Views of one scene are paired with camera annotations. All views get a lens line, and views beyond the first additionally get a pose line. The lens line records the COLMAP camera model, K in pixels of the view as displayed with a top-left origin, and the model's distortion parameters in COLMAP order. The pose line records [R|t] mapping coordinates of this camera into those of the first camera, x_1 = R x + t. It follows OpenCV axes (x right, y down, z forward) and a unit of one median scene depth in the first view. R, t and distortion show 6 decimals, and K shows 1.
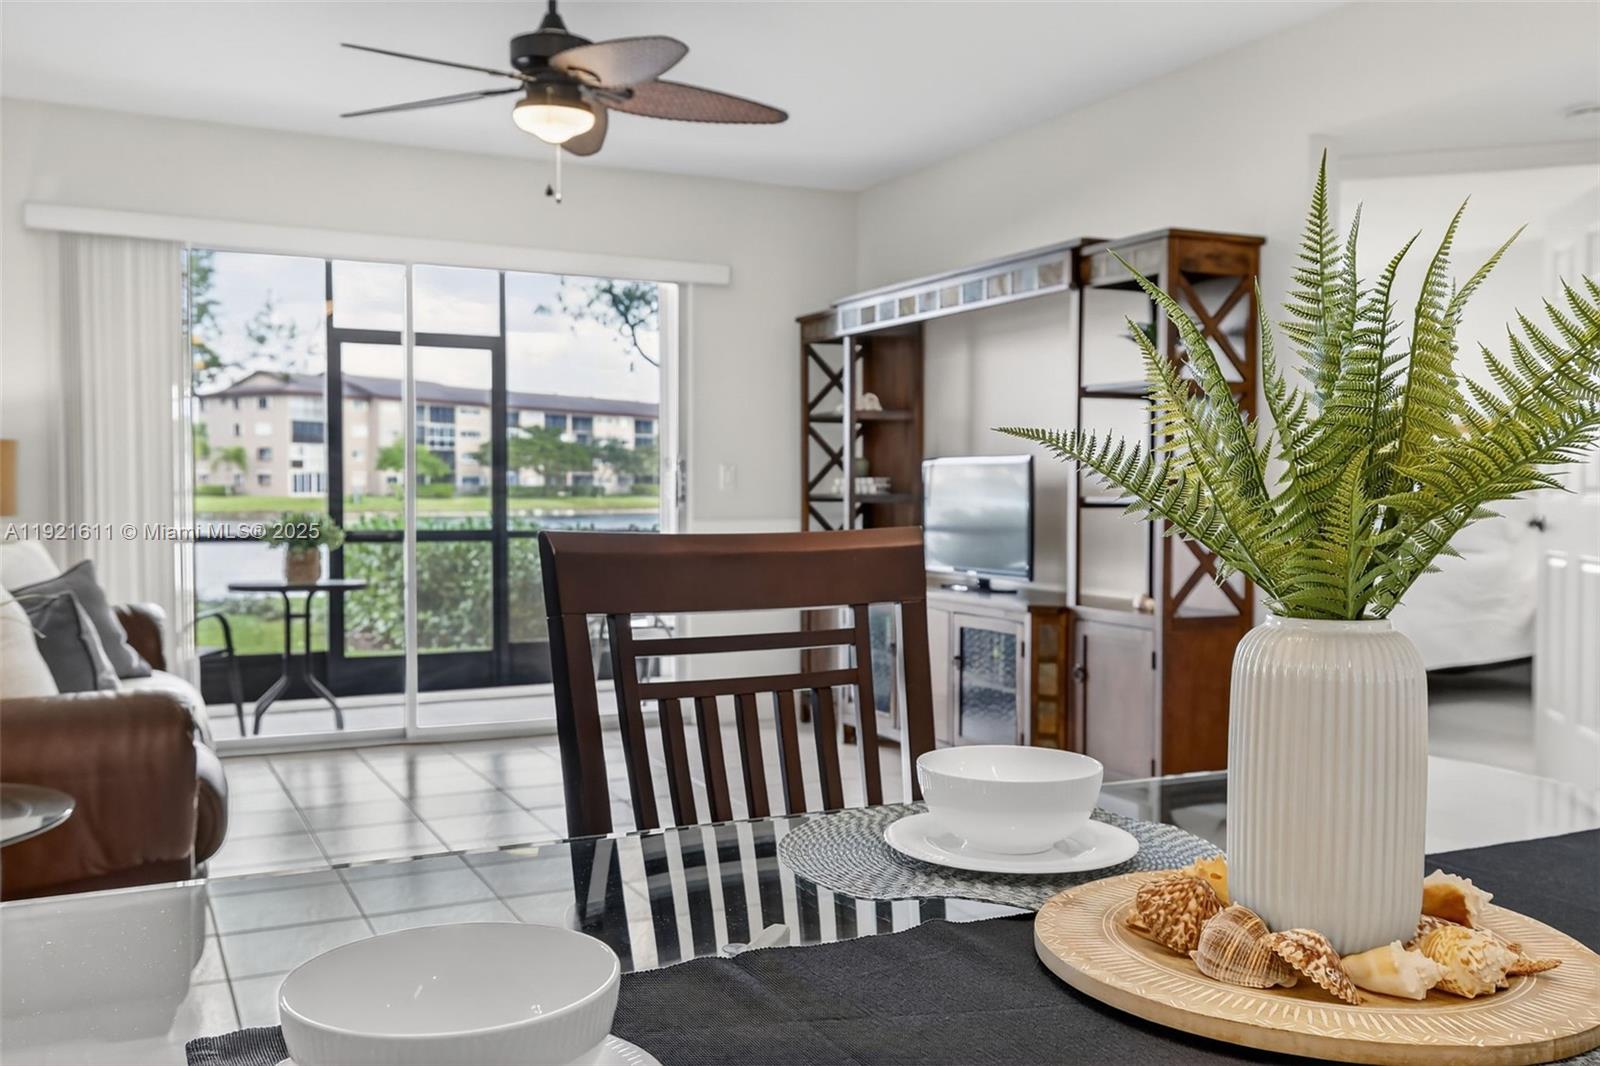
lens RADIAL K [[1432.6, 0, 800.0], [0, 1432.6, 533.0], [0, 0, 1]] dist [0.091393, 0.006654]
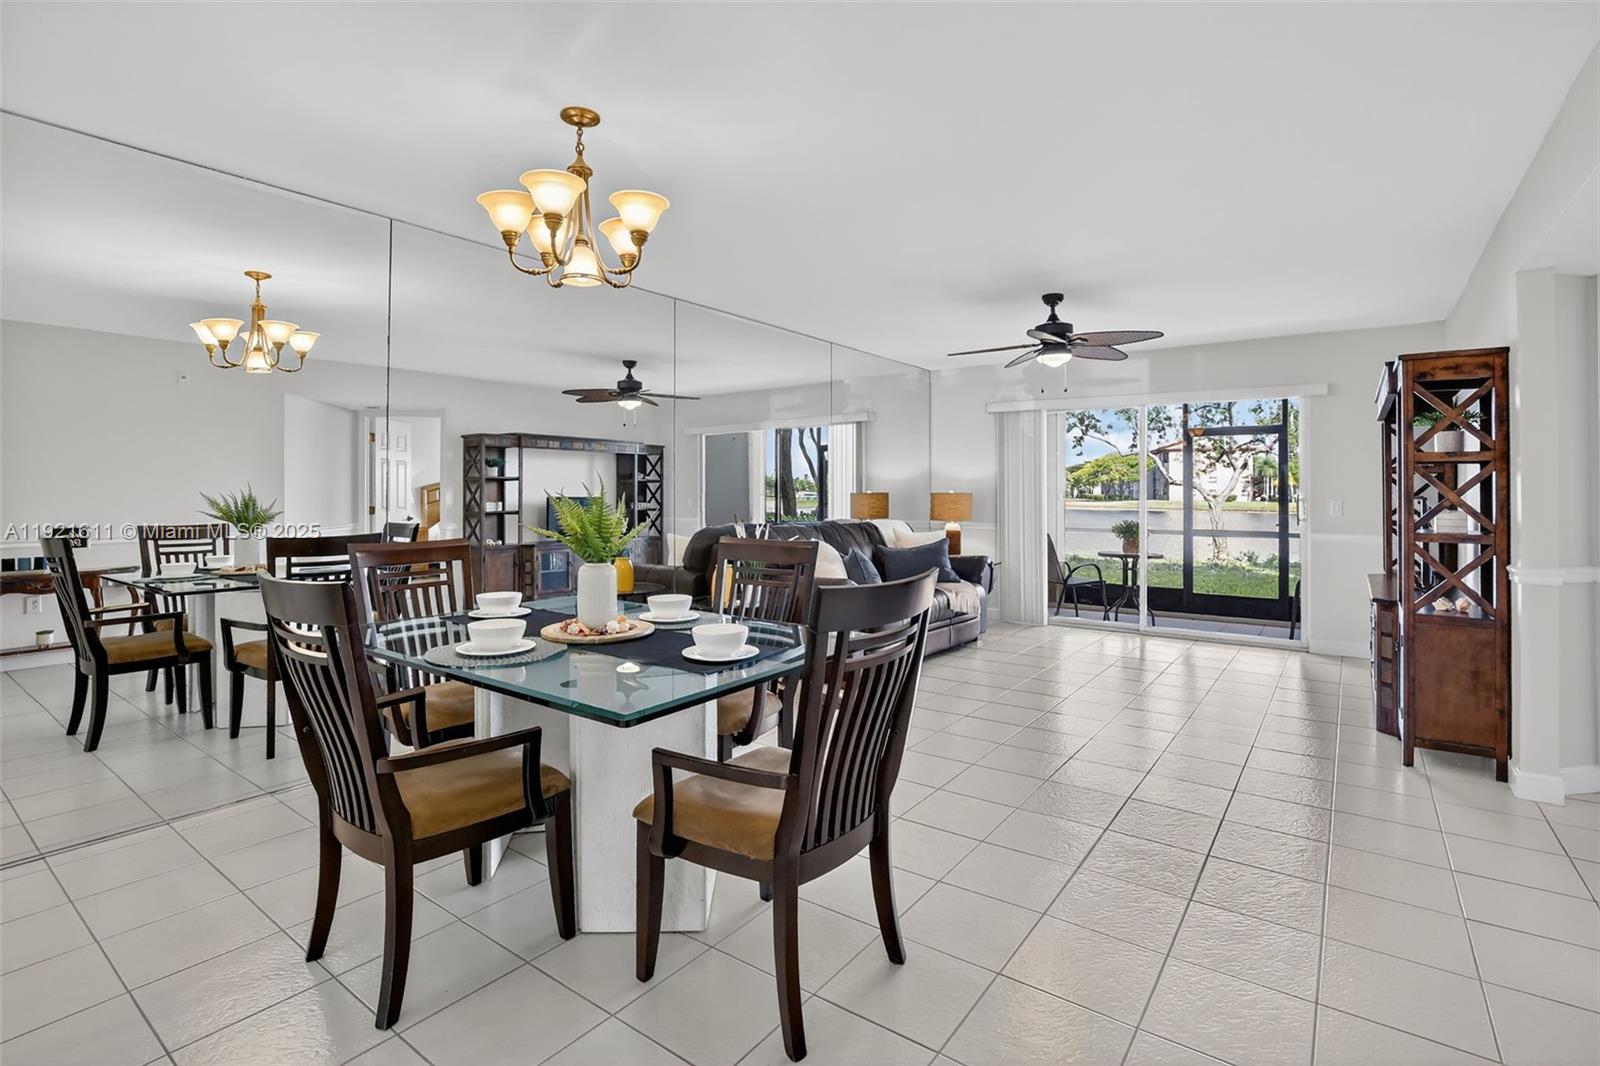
lens RADIAL K [[763.7, 0, 828.2], [0, 763.7, 488.2], [0, 0, 1]] dist [0.002674, 0.000268]
pose [[0.495978, -0.005728, -0.868316, 0.413912], [-0.031461, 0.999203, -0.024562, -0.020713], [0.867765, 0.039500, 0.495403, 0.056862]]
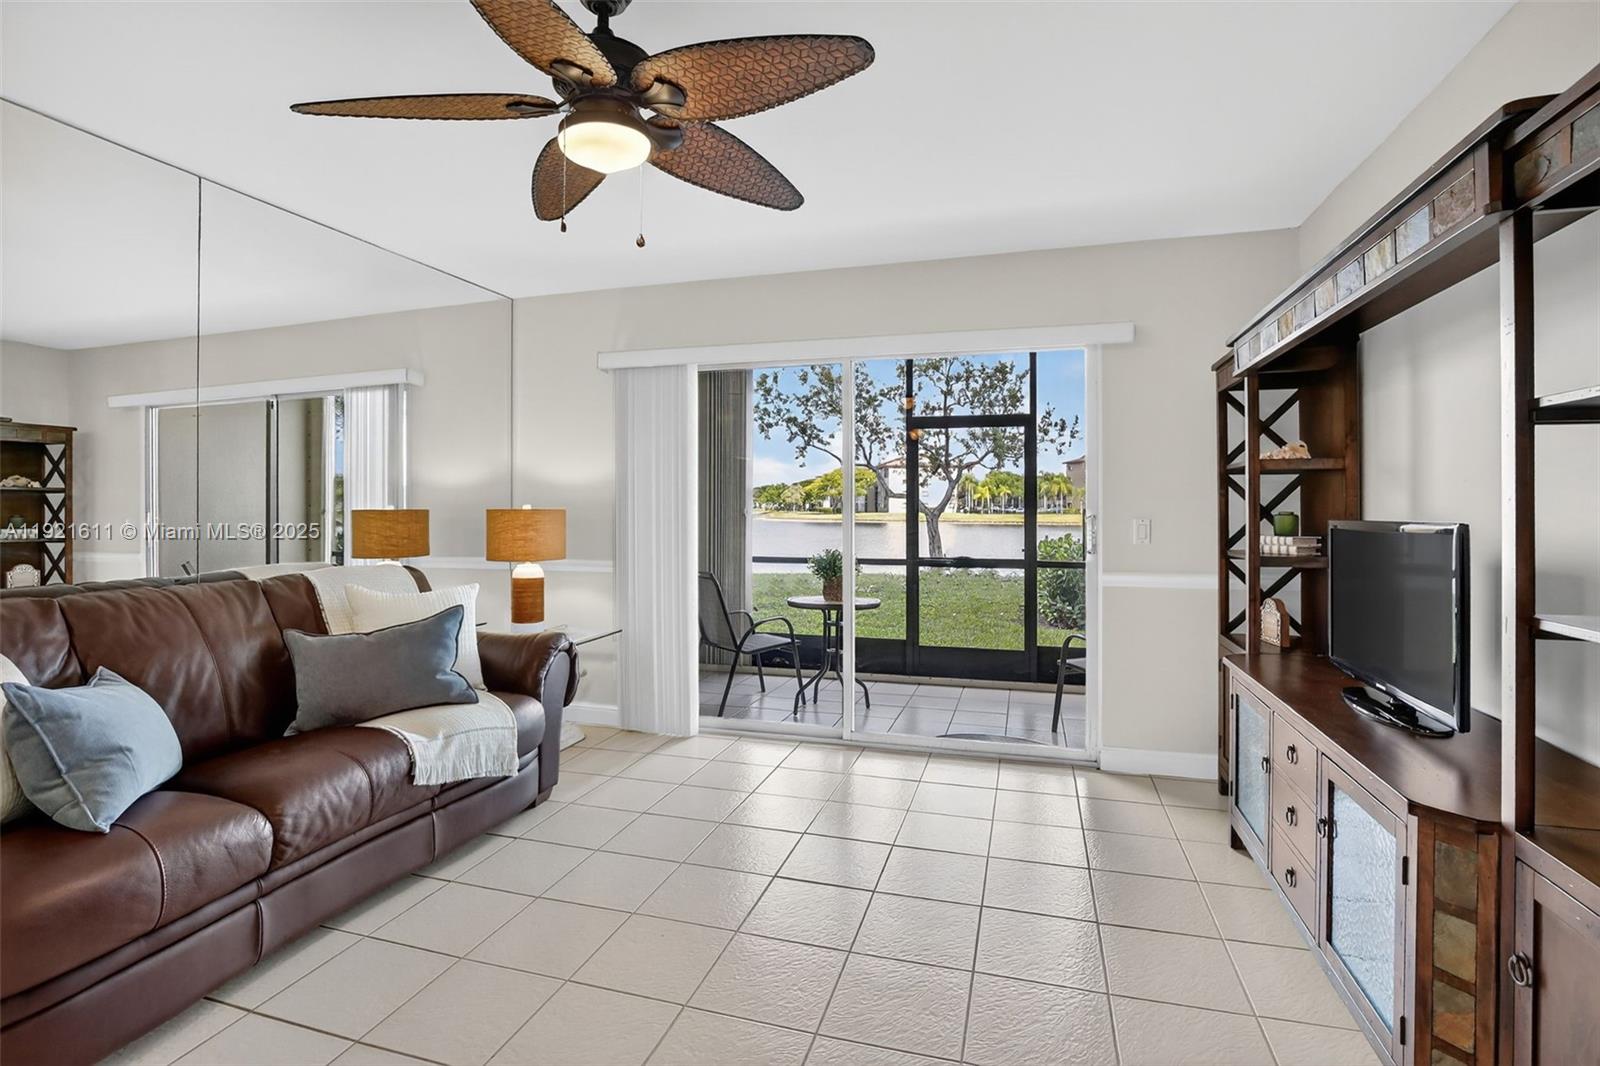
lens RADIAL K [[752.7, 0, 822.1], [0, 752.7, 502.0], [0, 0, 1]] dist [-0.018943, 0.000567]
pose [[0.751166, -0.007068, -0.660075, 0.126937], [-0.019489, 0.999269, -0.032879, -0.036788], [0.659825, 0.037562, 0.750480, 0.448843]]
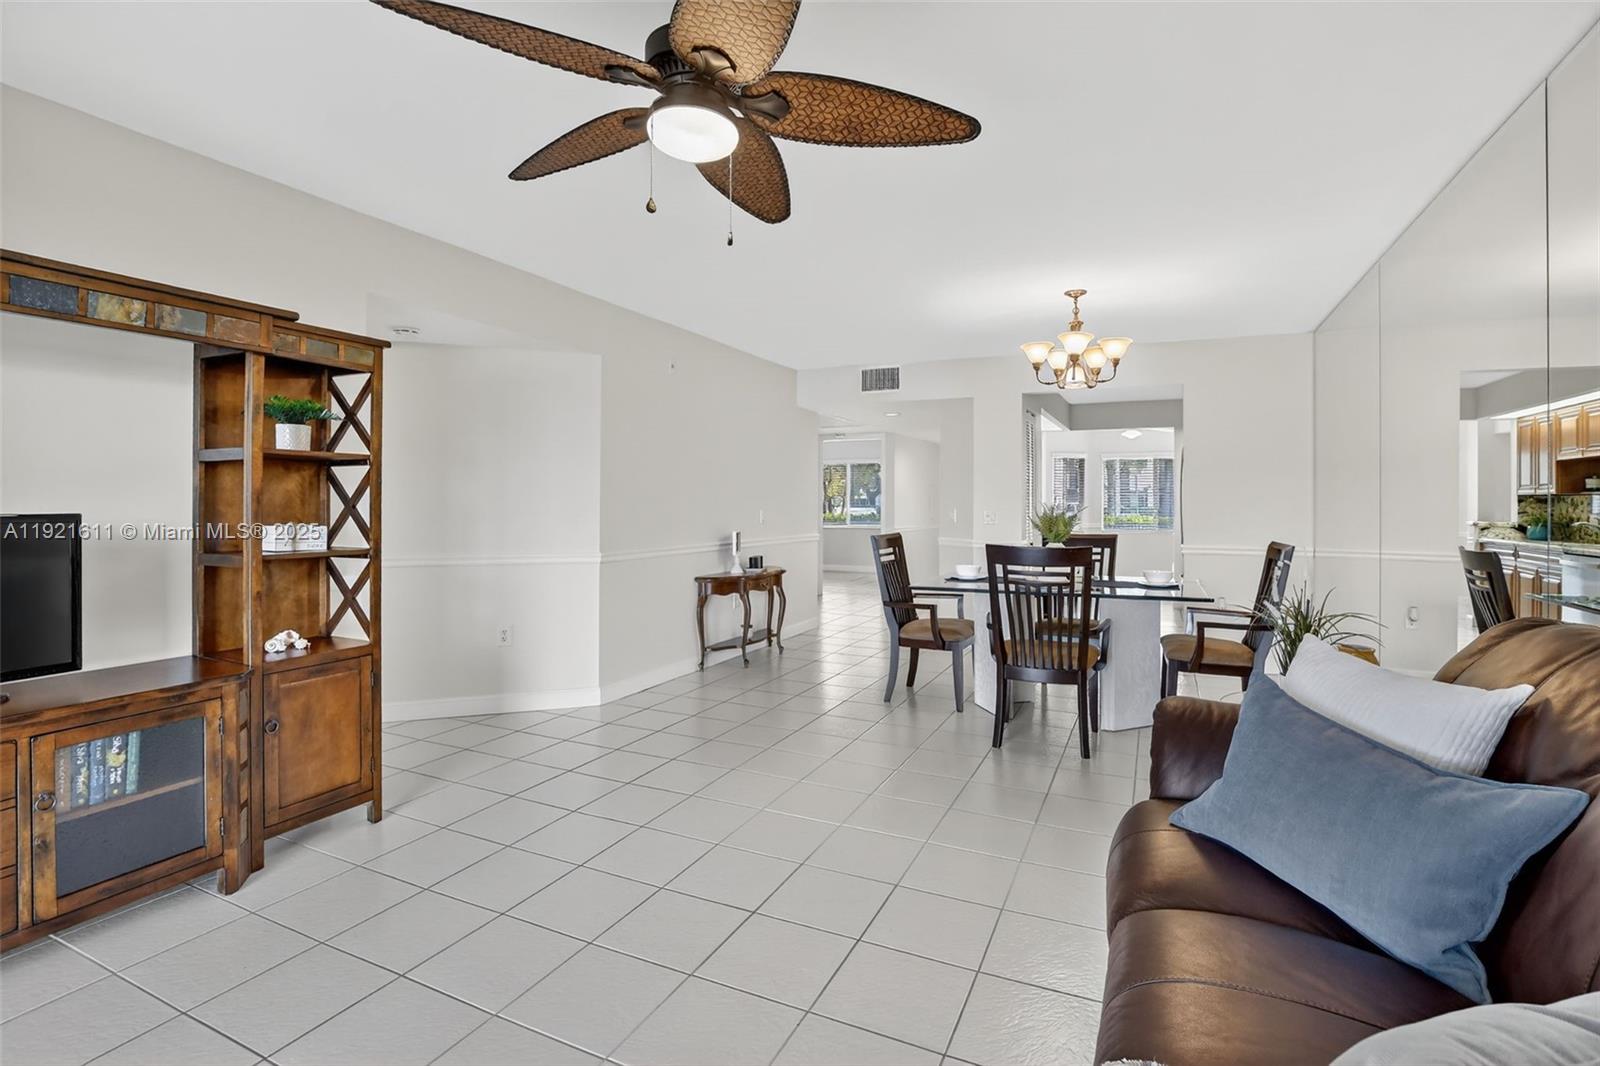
lens RADIAL K [[752.7, 0, 822.1], [0, 752.7, 502.0], [0, 0, 1]] dist [-0.018943, 0.000567]
pose [[-0.642003, -0.008789, 0.766652, -0.331403], [0.013374, 0.999654, 0.022659, -0.049753], [-0.766586, 0.024800, -0.641663, 0.728898]]
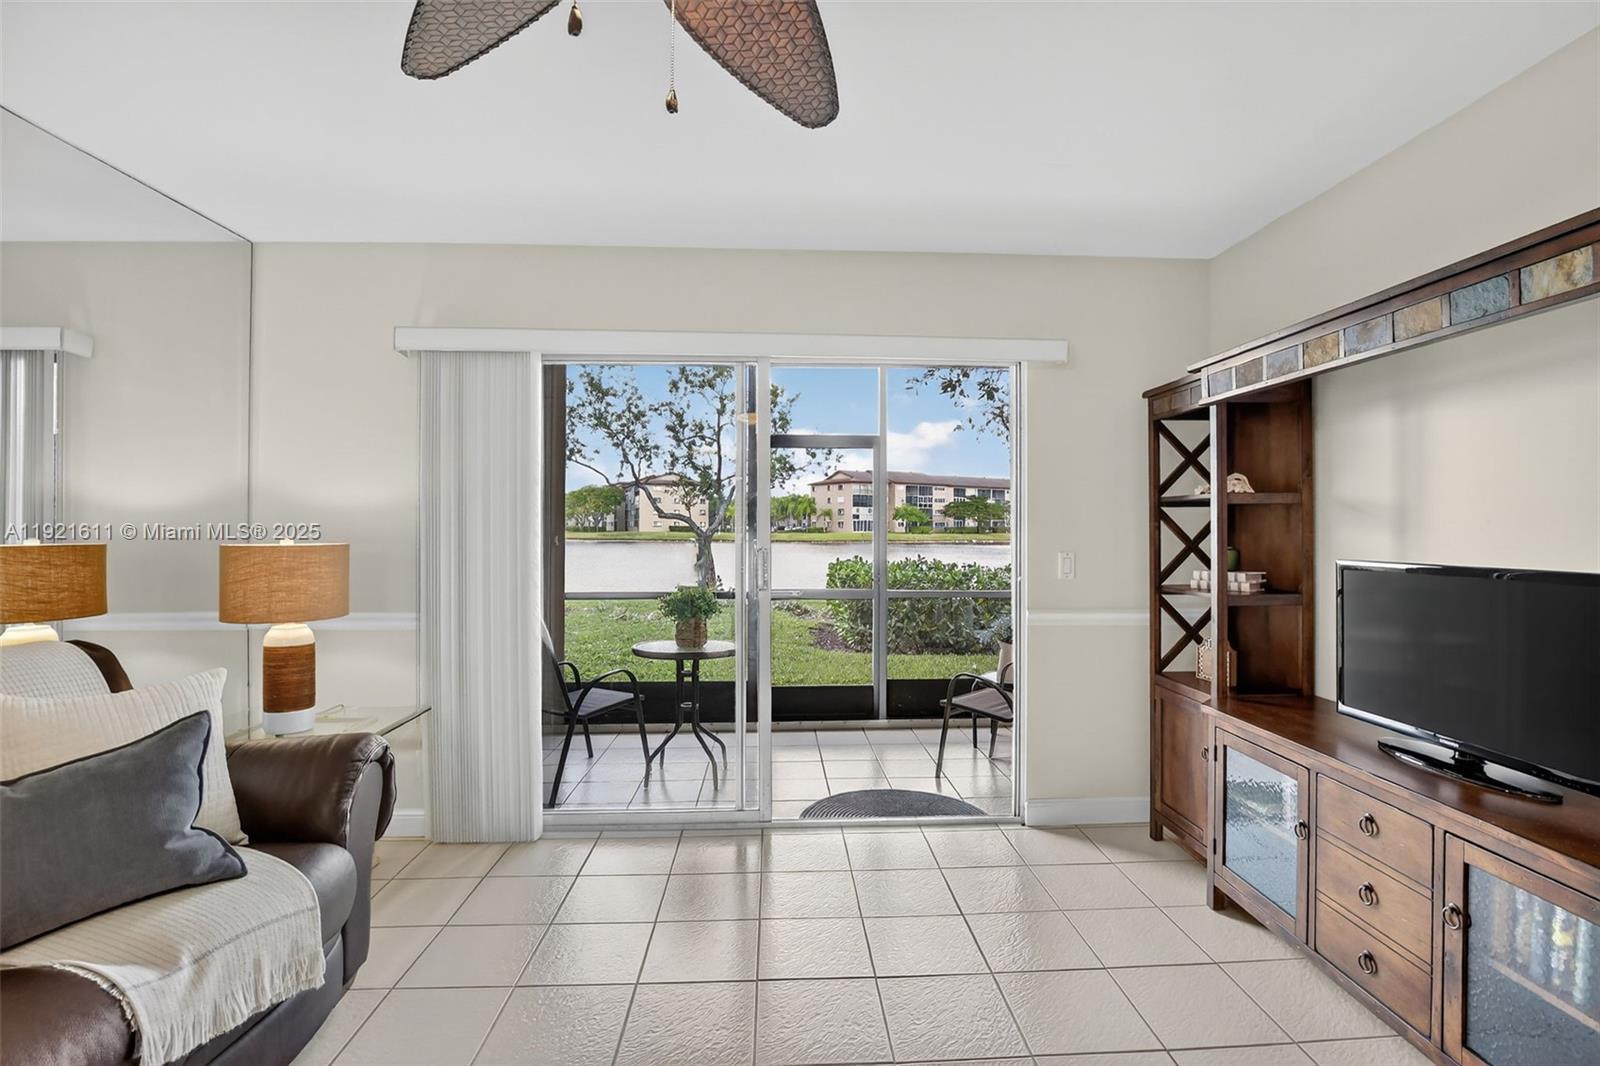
lens RADIAL K [[742.7, 0, 821.7], [0, 742.7, 519.3], [0, 0, 1]] dist [-0.032391, 0.007495]
pose [[0.926369, -0.003855, -0.376597, -0.016062], [-0.011968, 0.999141, -0.039667, -0.046994], [0.376426, 0.041254, 0.925528, 0.480432]]
